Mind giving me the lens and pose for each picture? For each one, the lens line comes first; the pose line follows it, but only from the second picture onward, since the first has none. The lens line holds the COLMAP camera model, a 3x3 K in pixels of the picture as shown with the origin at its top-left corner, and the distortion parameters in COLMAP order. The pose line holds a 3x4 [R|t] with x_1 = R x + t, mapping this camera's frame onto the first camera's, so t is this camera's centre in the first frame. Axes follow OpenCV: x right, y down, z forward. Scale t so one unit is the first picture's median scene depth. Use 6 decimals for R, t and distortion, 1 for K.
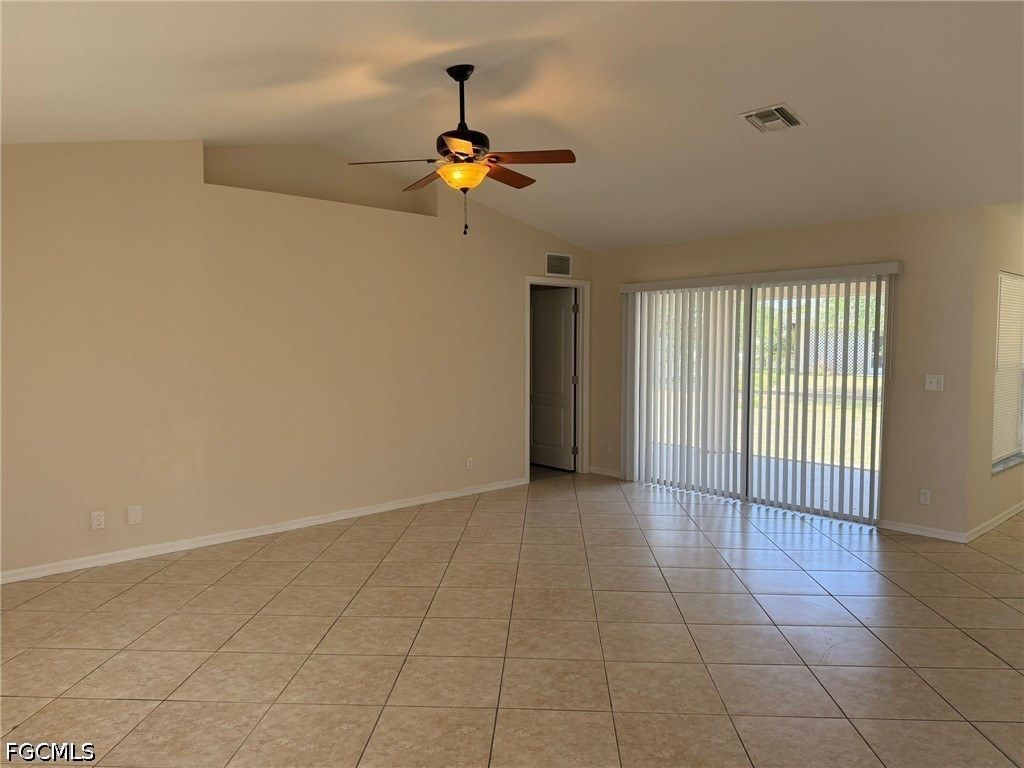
lens RADIAL K [[707.8, 0, 511.9], [0, 707.8, 383.6], [0, 0, 1]] dist [0.056857, -0.071562]
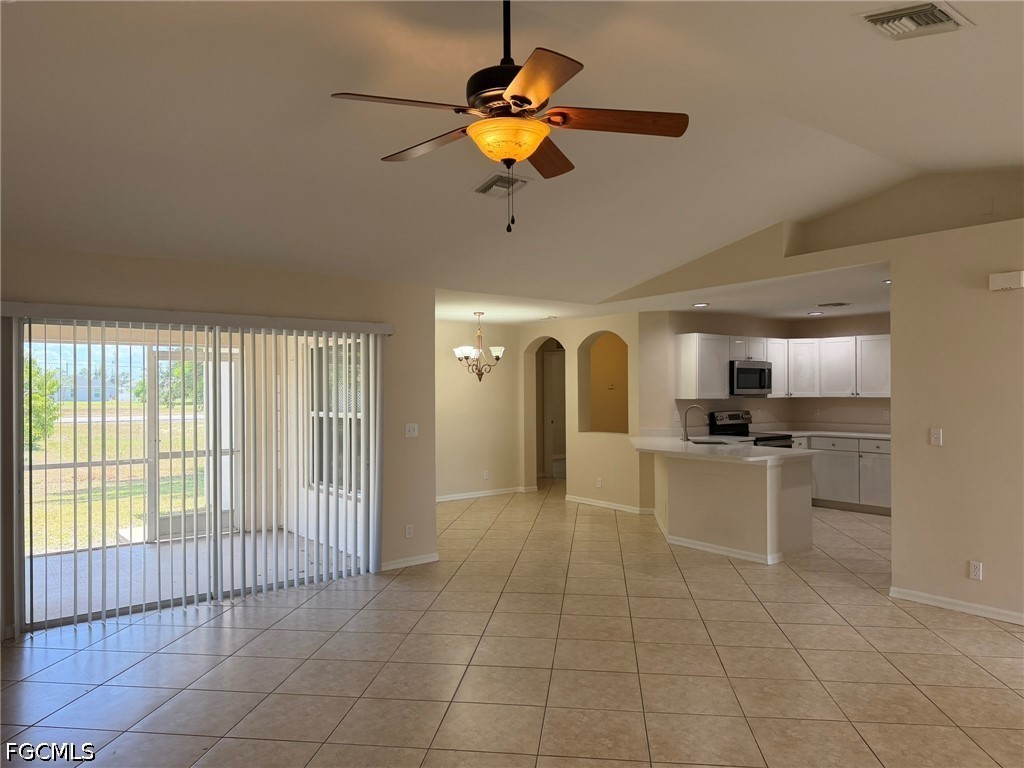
lens RADIAL K [[707.8, 0, 512.7], [0, 707.8, 388.1], [0, 0, 1]] dist [0.056857, -0.071562]
pose [[0.065525, 0.000973, 0.997850, -0.706008], [0.063465, 0.997971, -0.005141, -0.068576], [-0.995831, 0.063665, 0.065330, 0.974253]]
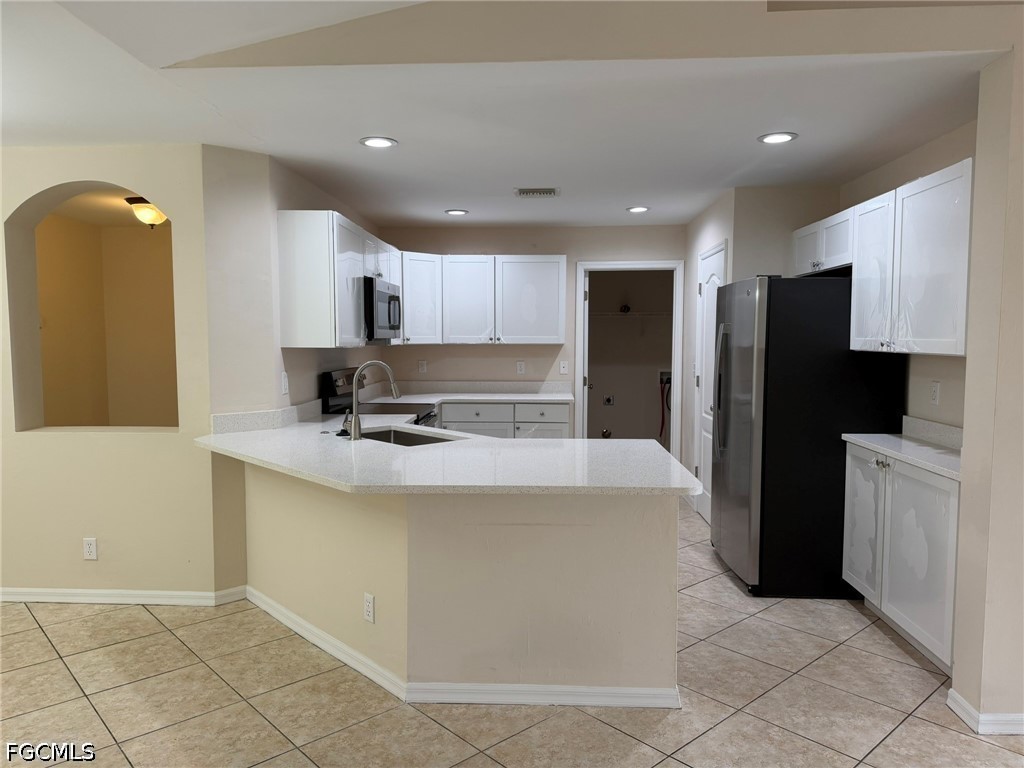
lens RADIAL K [[707.8, 0, 520.4], [0, 707.8, 389.1], [0, 0, 1]] dist [0.056857, -0.071562]
pose [[-0.722520, -0.053658, 0.689264, 0.457497], [0.037594, 0.992459, 0.116669, -0.063424], [-0.690327, 0.110208, -0.715055, 1.124591]]
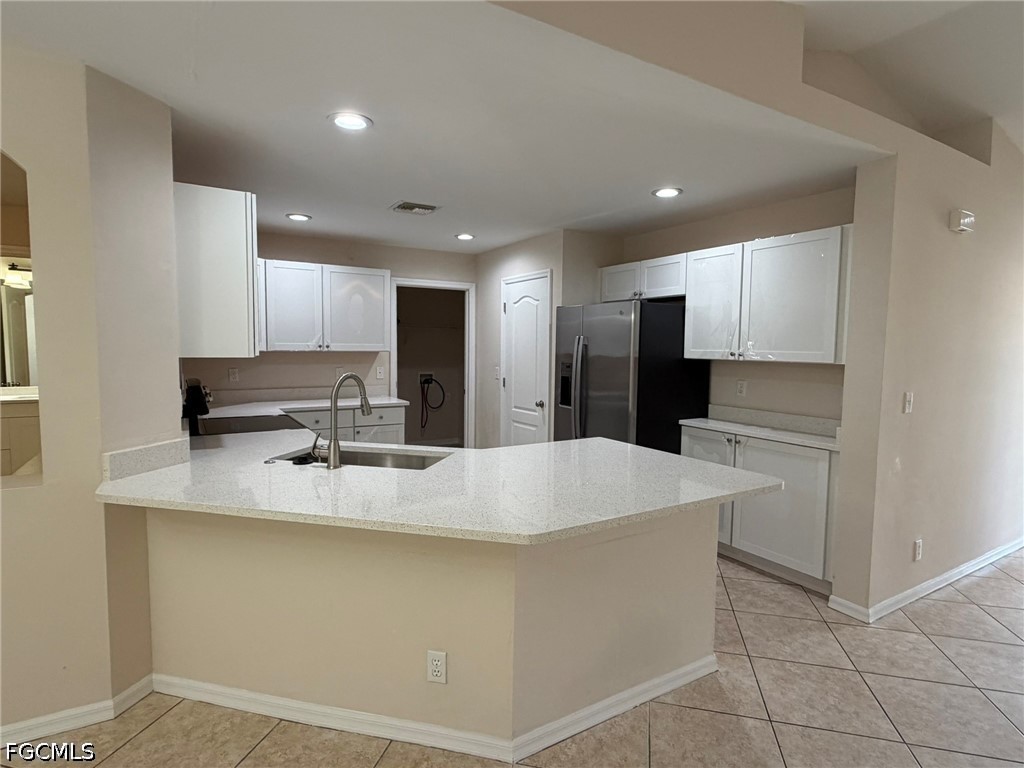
lens RADIAL K [[535.4, 0, 513.9], [0, 535.4, 385.7], [0, 0, 1]] dist [0.003710, -0.003215]
pose [[-0.982385, -0.026396, 0.184995, 0.916118], [-0.002018, 0.991414, 0.130746, -0.064053], [-0.186858, 0.128069, -0.974003, 1.143012]]
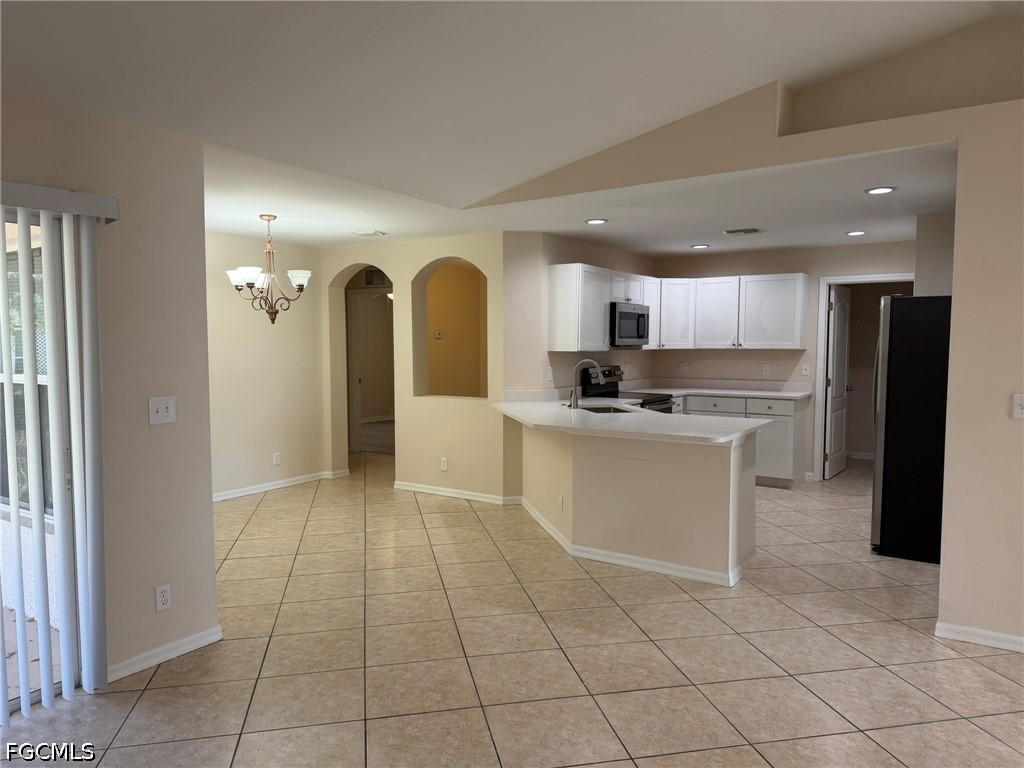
lens RADIAL K [[707.8, 0, 515.0], [0, 707.8, 393.4], [0, 0, 1]] dist [0.056857, -0.071562]
pose [[-0.260563, -0.072206, 0.962753, -0.097097], [0.055582, 0.994424, 0.089624, -0.068315], [-0.963856, 0.076864, -0.255097, 1.113191]]
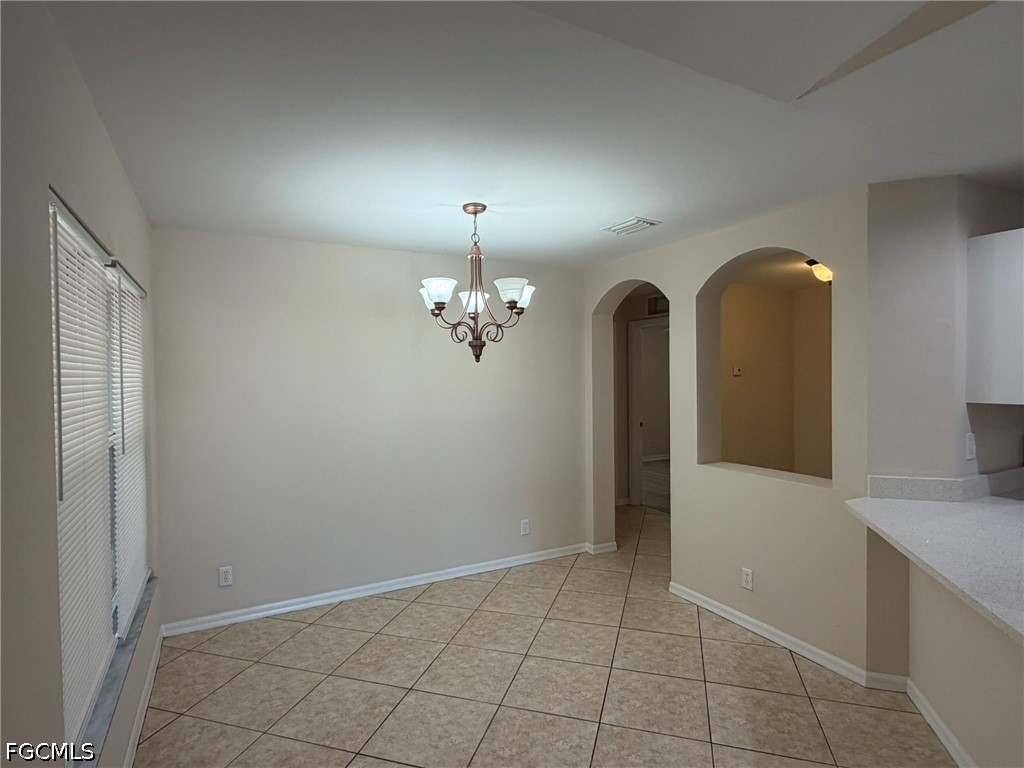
lens RADIAL K [[535.4, 0, 511.5], [0, 535.4, 384.2], [0, 0, 1]] dist [0.003710, -0.003215]
pose [[0.240925, -0.019197, 0.970354, 0.663888], [0.065891, 0.997821, 0.003380, -0.074827], [-0.968304, 0.063123, 0.241665, 0.994175]]
